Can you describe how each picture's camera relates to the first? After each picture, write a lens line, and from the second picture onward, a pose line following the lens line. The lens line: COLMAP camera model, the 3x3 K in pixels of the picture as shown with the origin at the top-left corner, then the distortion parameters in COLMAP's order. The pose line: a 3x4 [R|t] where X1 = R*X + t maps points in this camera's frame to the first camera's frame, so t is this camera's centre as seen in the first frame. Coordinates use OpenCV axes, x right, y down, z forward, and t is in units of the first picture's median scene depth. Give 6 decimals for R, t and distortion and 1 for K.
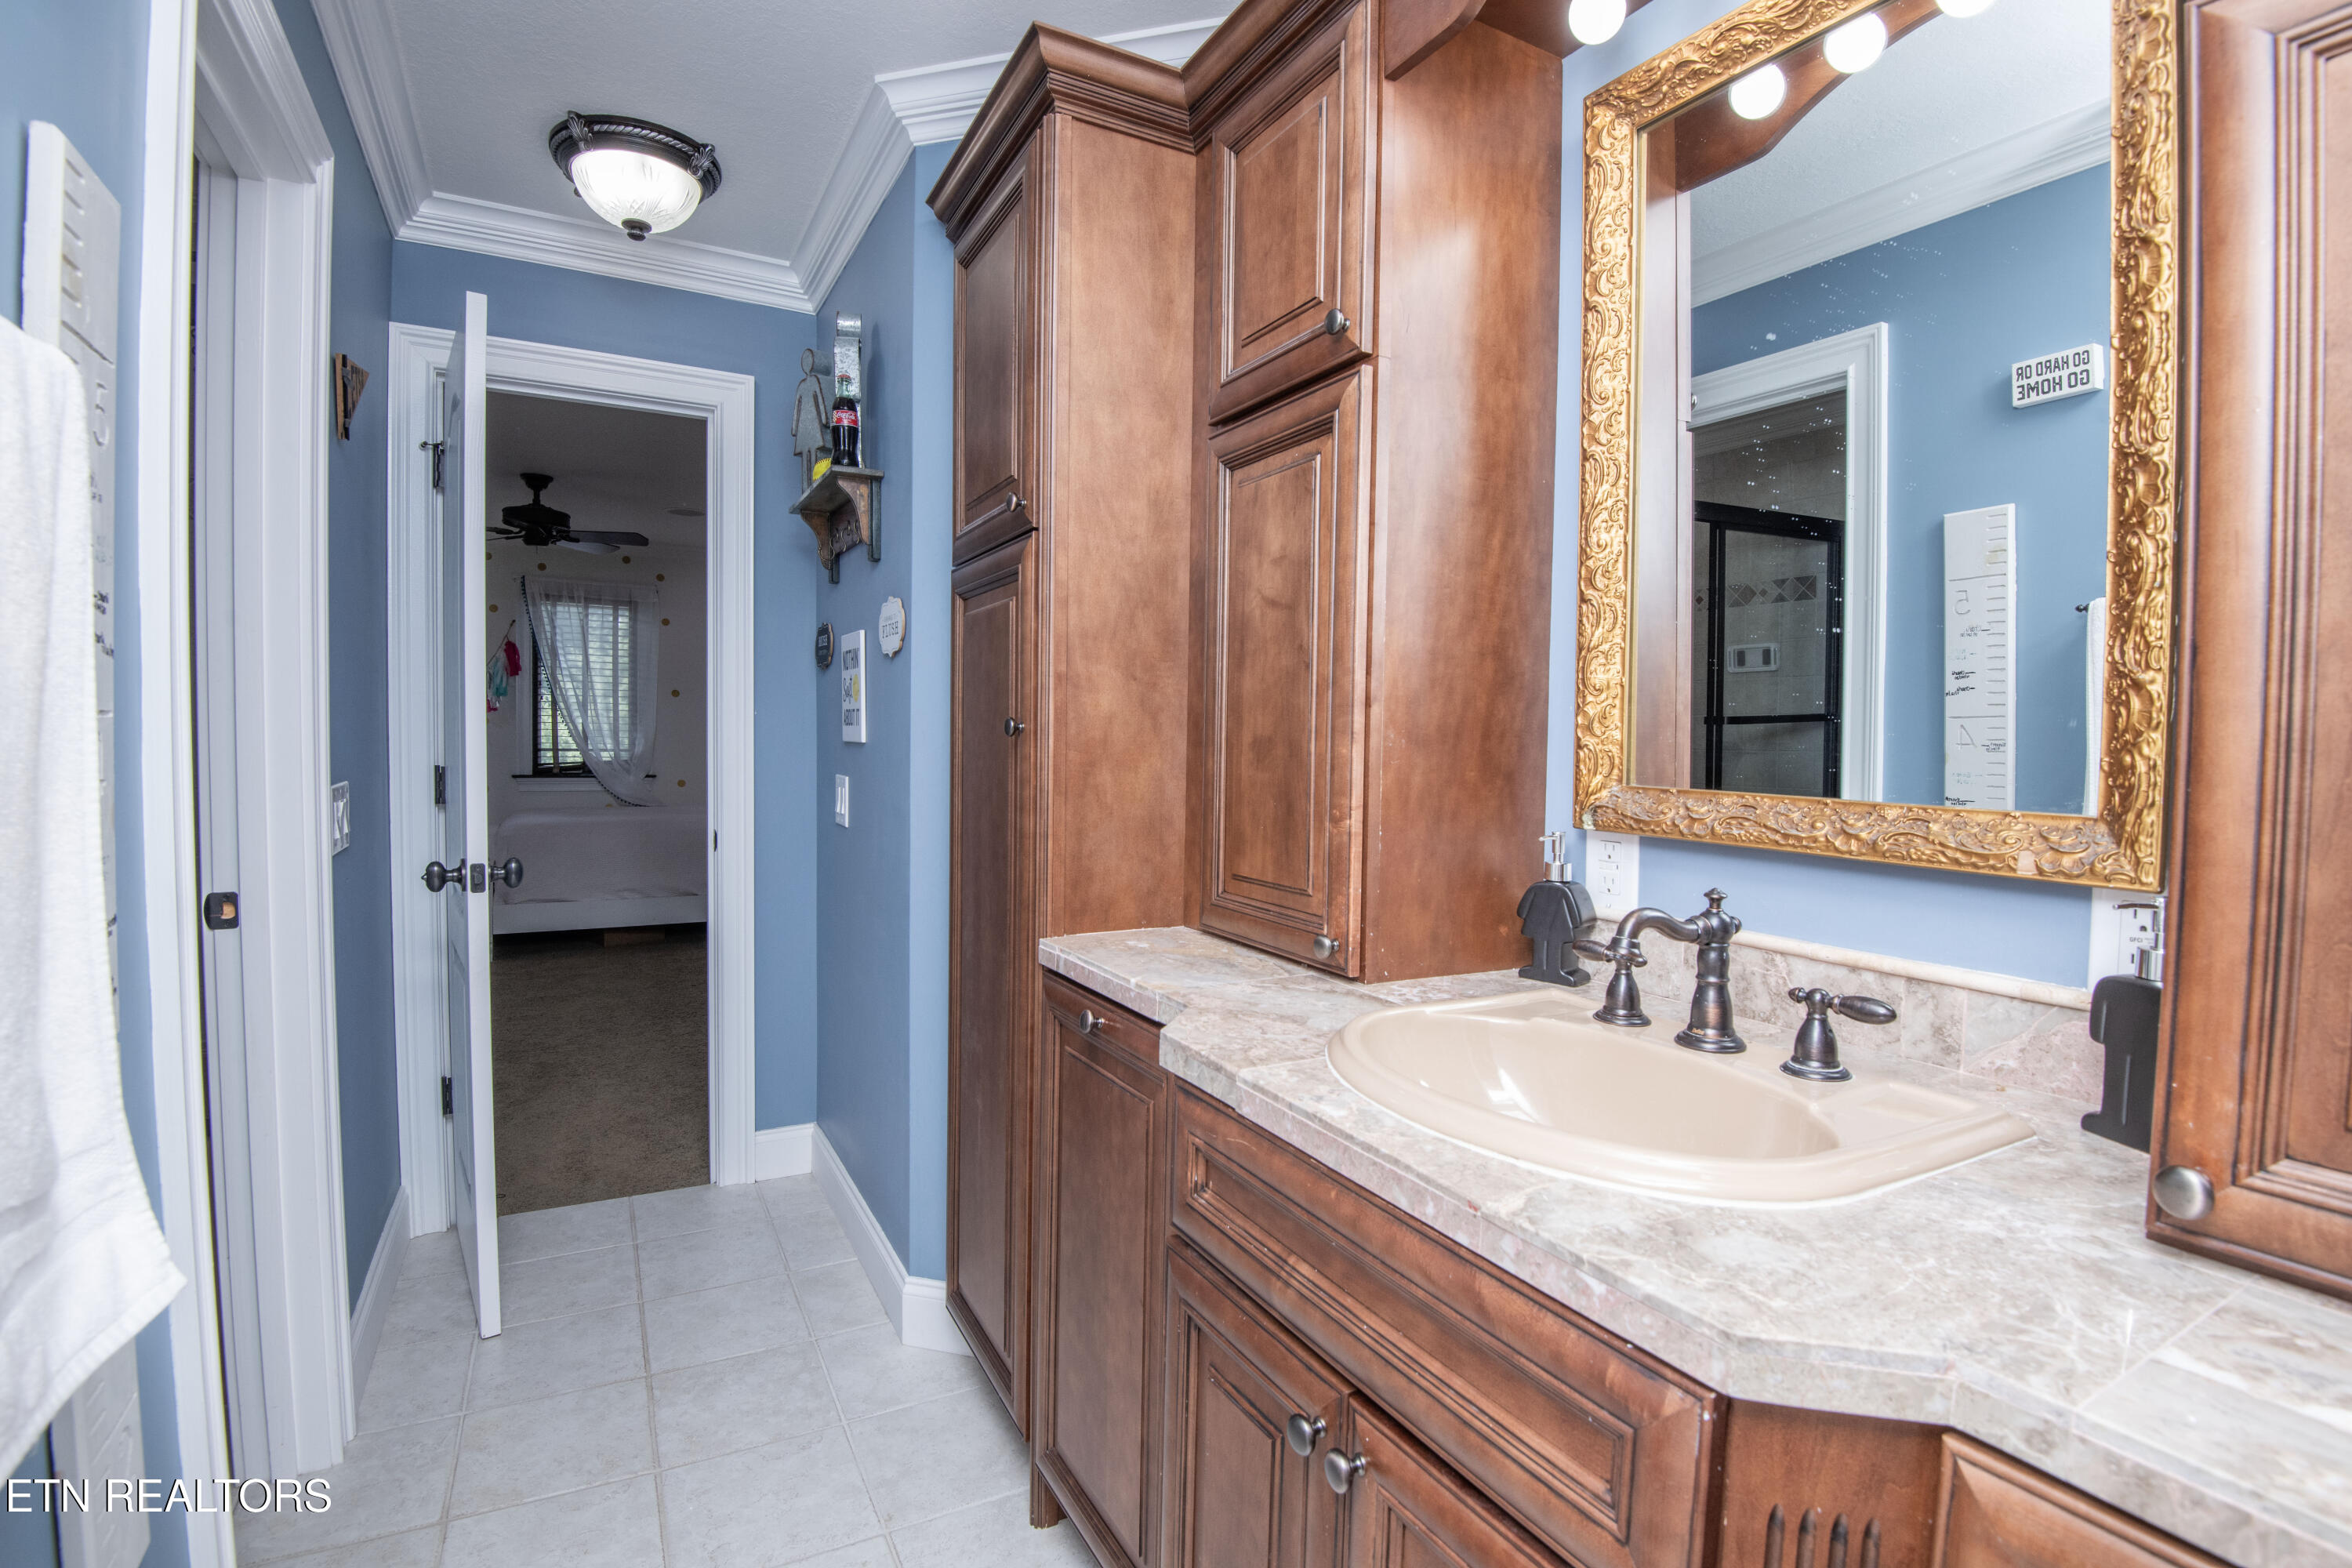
lens RADIAL K [[1086.8, 0, 1172.4], [0, 1086.8, 780.1], [0, 0, 1]] dist [-0.026432, -0.004938]
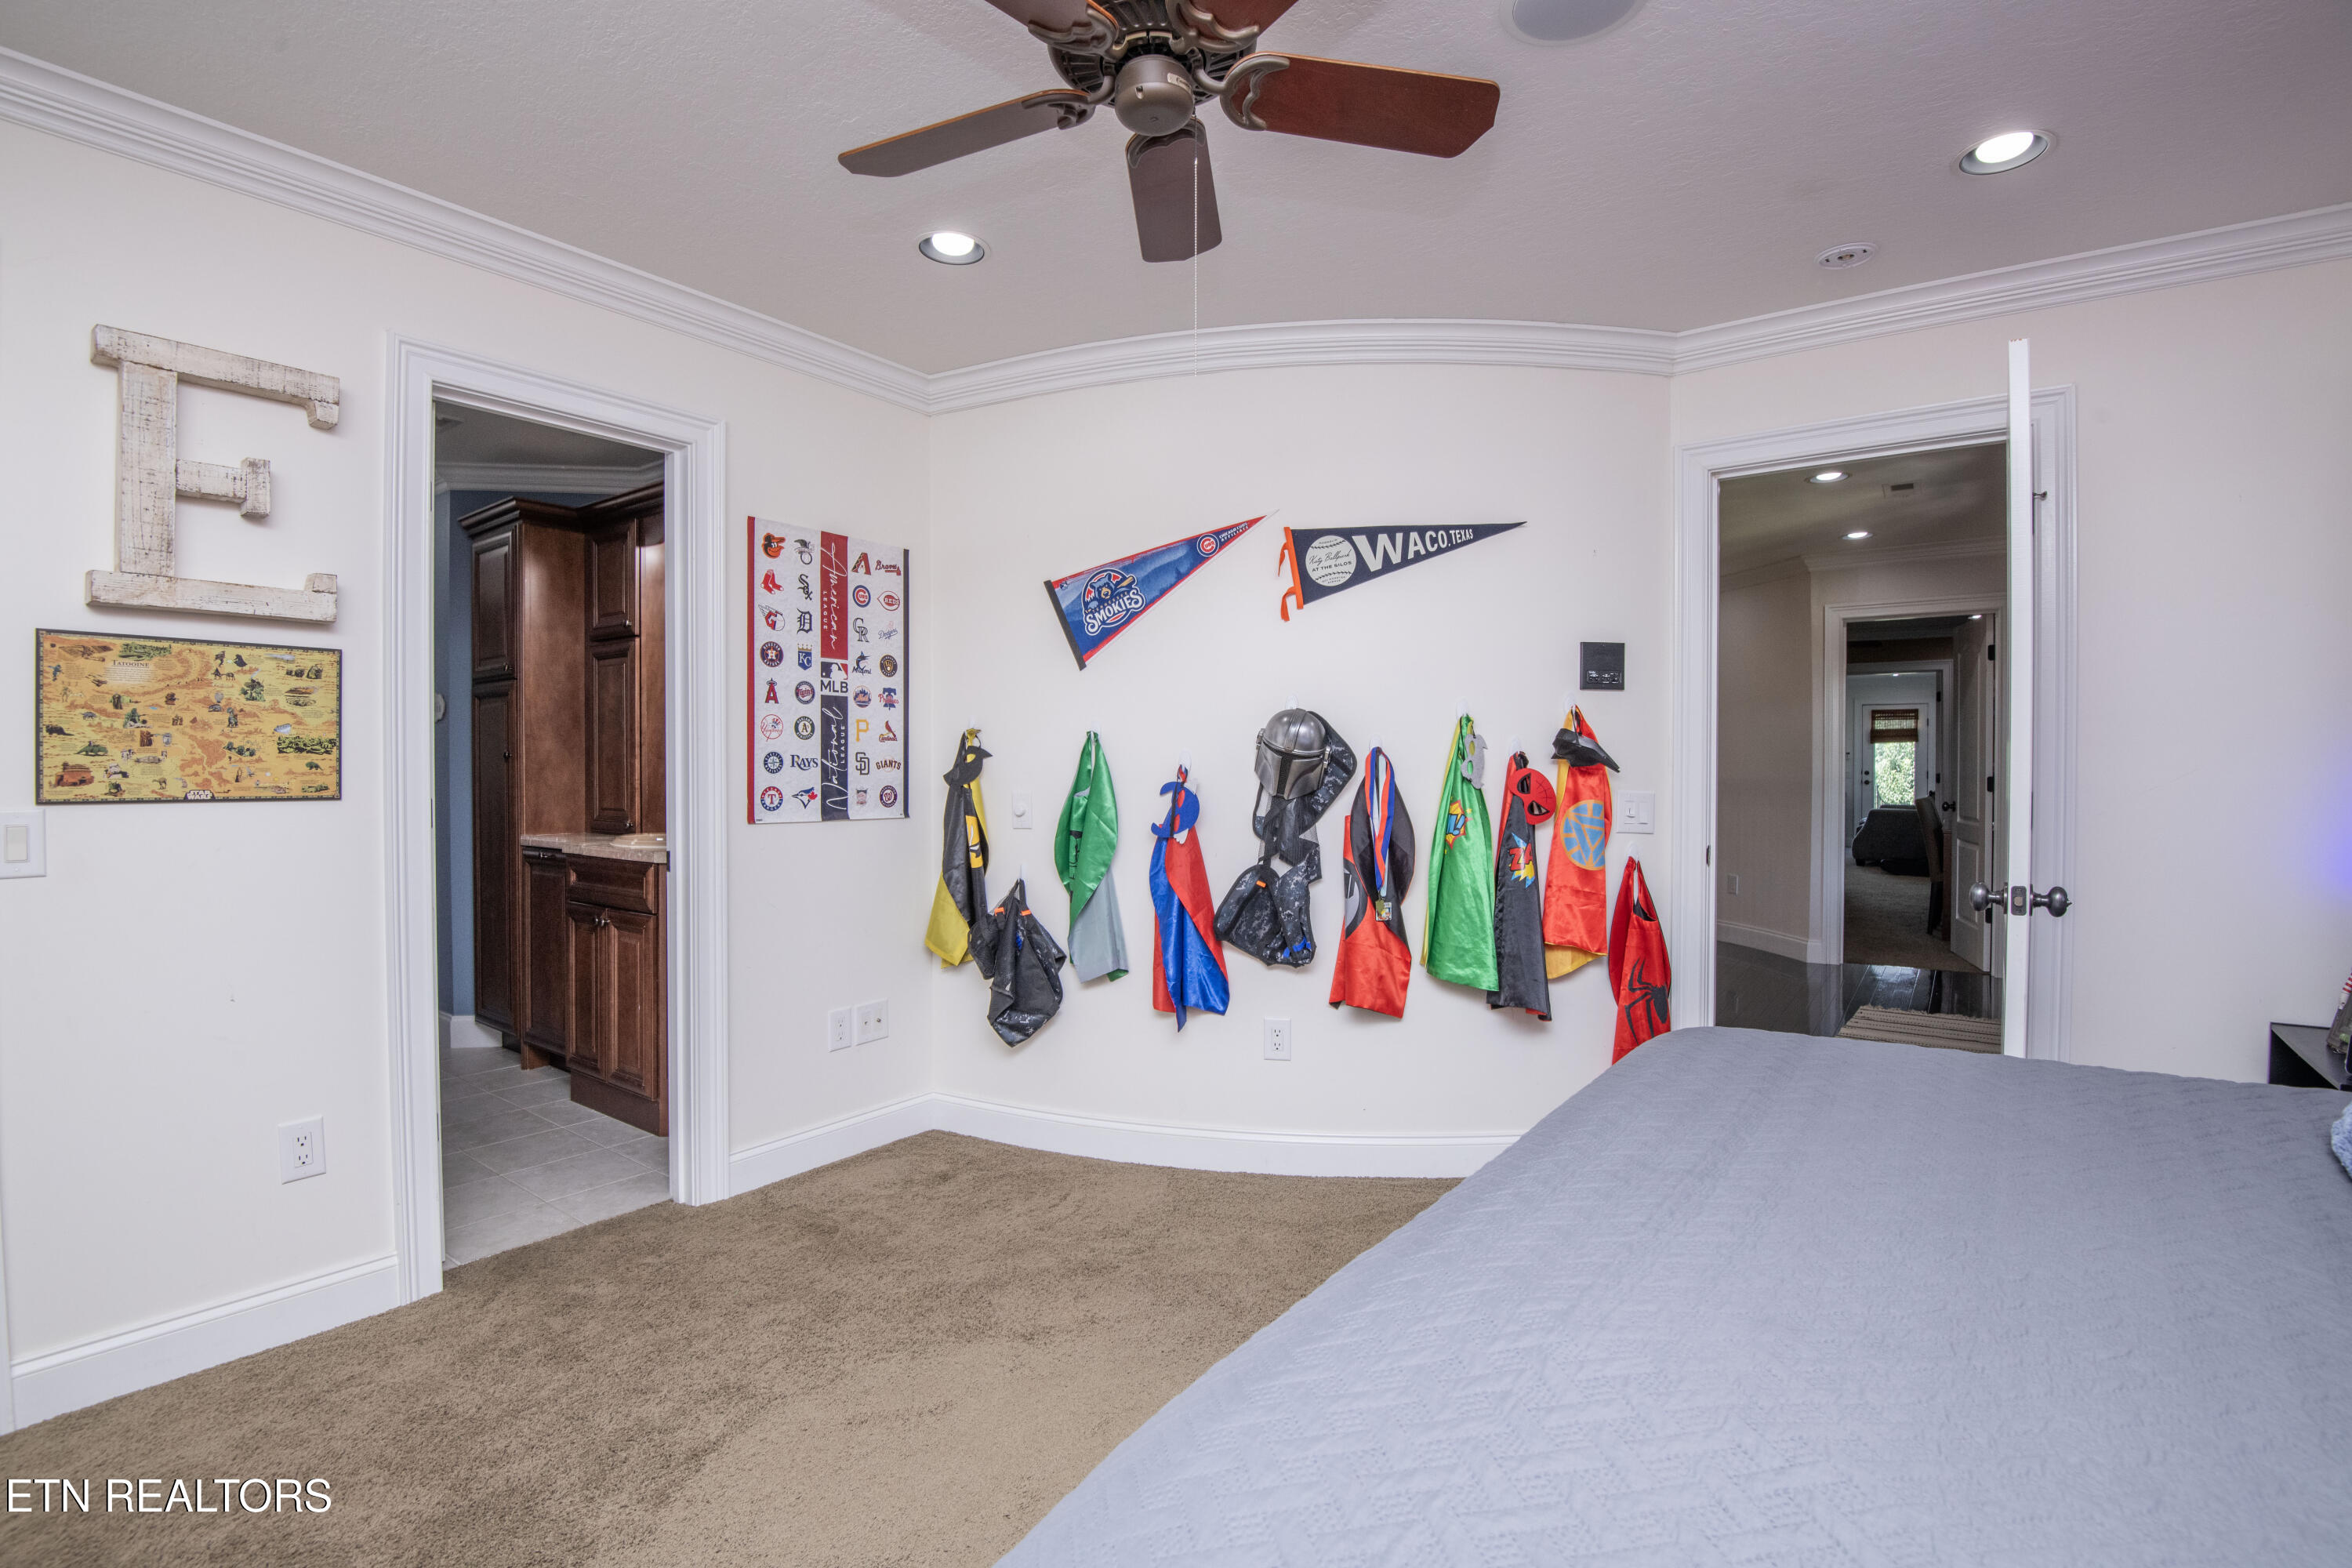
lens RADIAL K [[1086.8, 0, 1186.8], [0, 1086.8, 781.4], [0, 0, 1]] dist [-0.026432, -0.004938]
pose [[0.905800, -0.019592, 0.423251, 0.236235], [0.029819, 0.999401, -0.017553, 0.107858], [-0.422654, 0.028520, 0.905842, -2.010645]]
